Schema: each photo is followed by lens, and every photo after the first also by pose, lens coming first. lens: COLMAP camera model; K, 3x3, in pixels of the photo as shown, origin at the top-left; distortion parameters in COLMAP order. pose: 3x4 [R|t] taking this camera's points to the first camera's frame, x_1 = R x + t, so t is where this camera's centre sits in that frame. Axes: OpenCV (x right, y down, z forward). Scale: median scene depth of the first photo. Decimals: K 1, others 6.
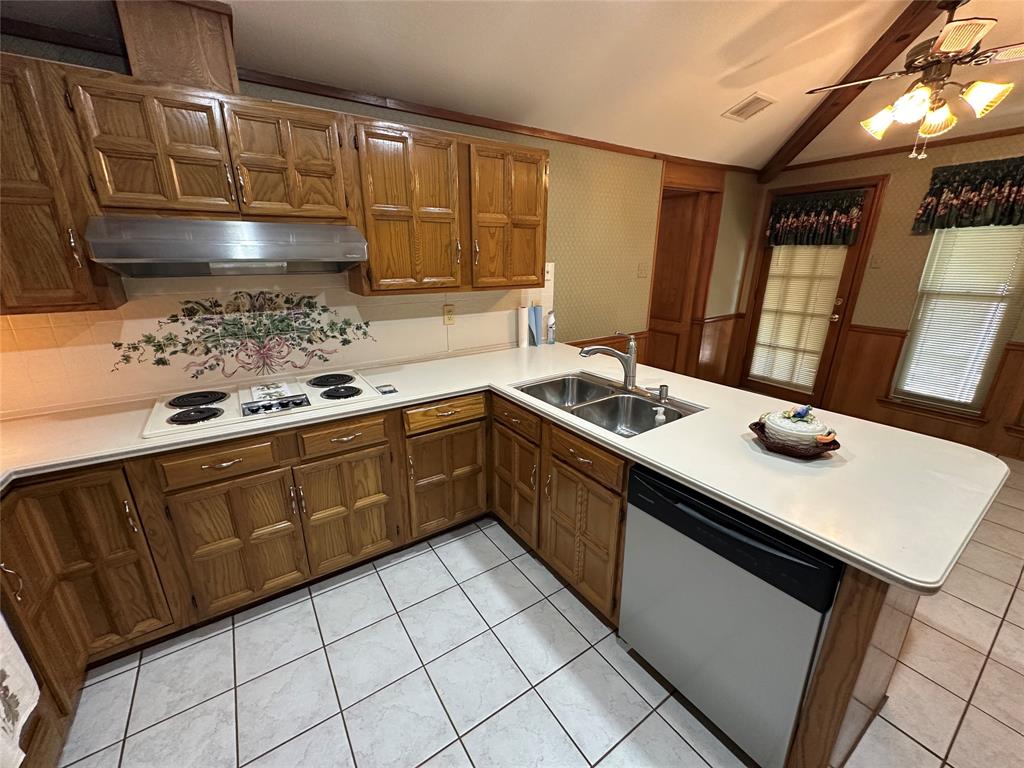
lens RADIAL K [[409.1, 0, 511.2], [0, 409.1, 383.4], [0, 0, 1]] dist [-0.001042, -0.000025]
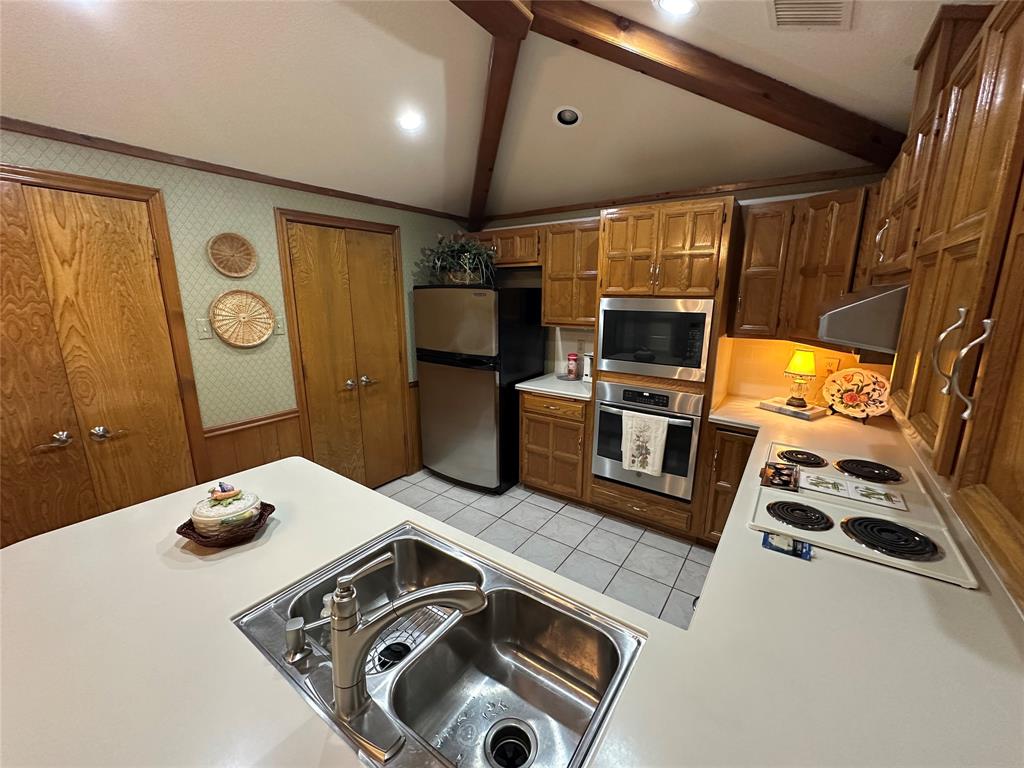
lens RADIAL K [[409.1, 0, 509.8], [0, 409.1, 384.0], [0, 0, 1]] dist [-0.001042, -0.000025]
pose [[-0.935804, 0.080515, -0.343202, 0.234057], [-0.104103, 0.867028, 0.487263, -0.390198], [0.336797, 0.491711, -0.802987, 1.076311]]
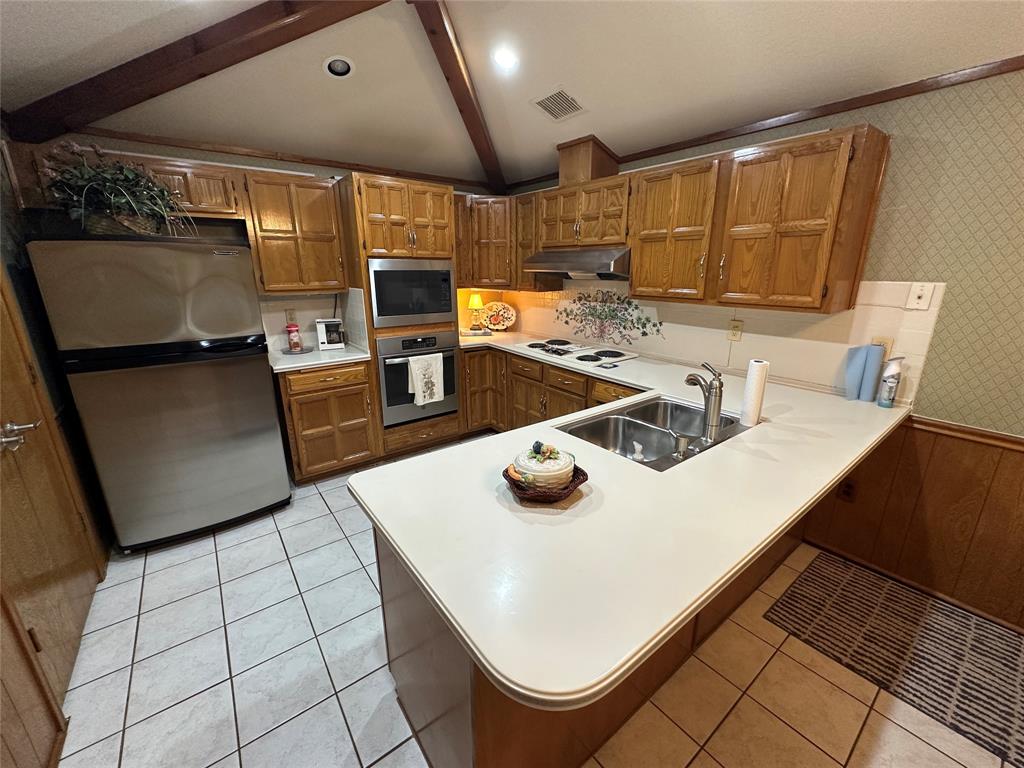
lens RADIAL K [[409.1, 0, 512.9], [0, 409.1, 383.6], [0, 0, 1]] dist [-0.001042, -0.000025]
pose [[0.063572, 0.274378, -0.959518, 0.879243], [-0.299413, 0.922415, 0.243931, -0.148044], [0.952003, 0.271785, 0.140792, 0.454231]]
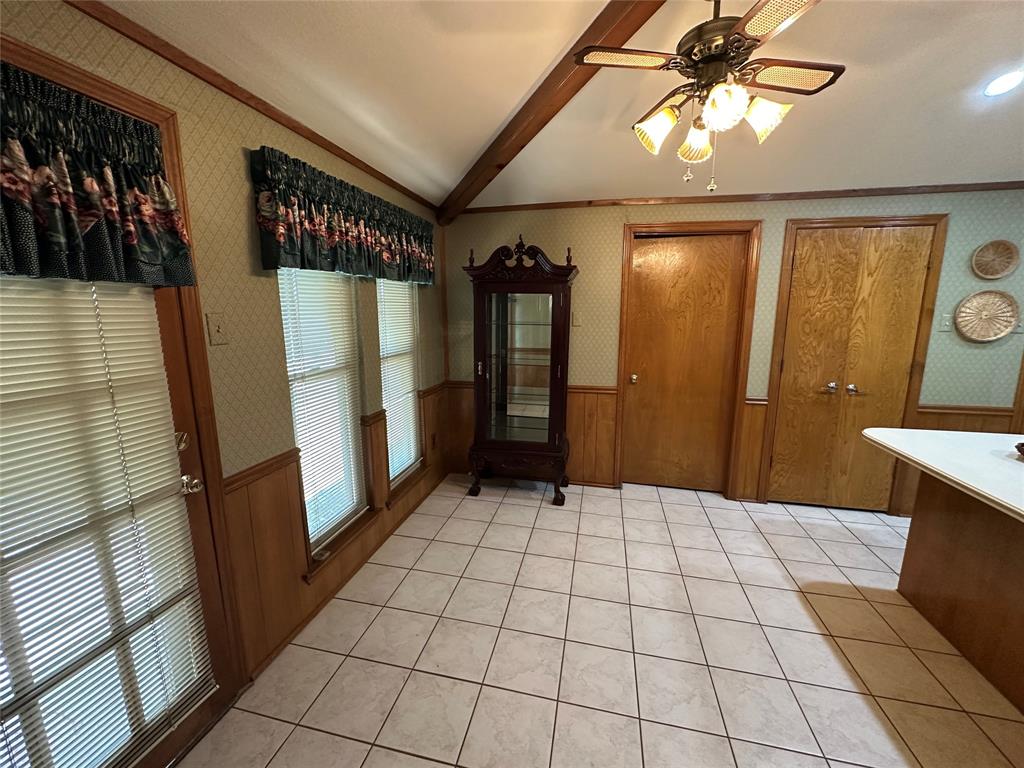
lens RADIAL K [[409.1, 0, 514.5], [0, 409.1, 383.6], [0, 0, 1]] dist [-0.001042, -0.000025]
pose [[-0.692174, -0.114371, 0.712611, 0.568111], [0.224393, 0.904327, 0.363099, -0.501691], [-0.685961, 0.411233, -0.600287, 1.609878]]
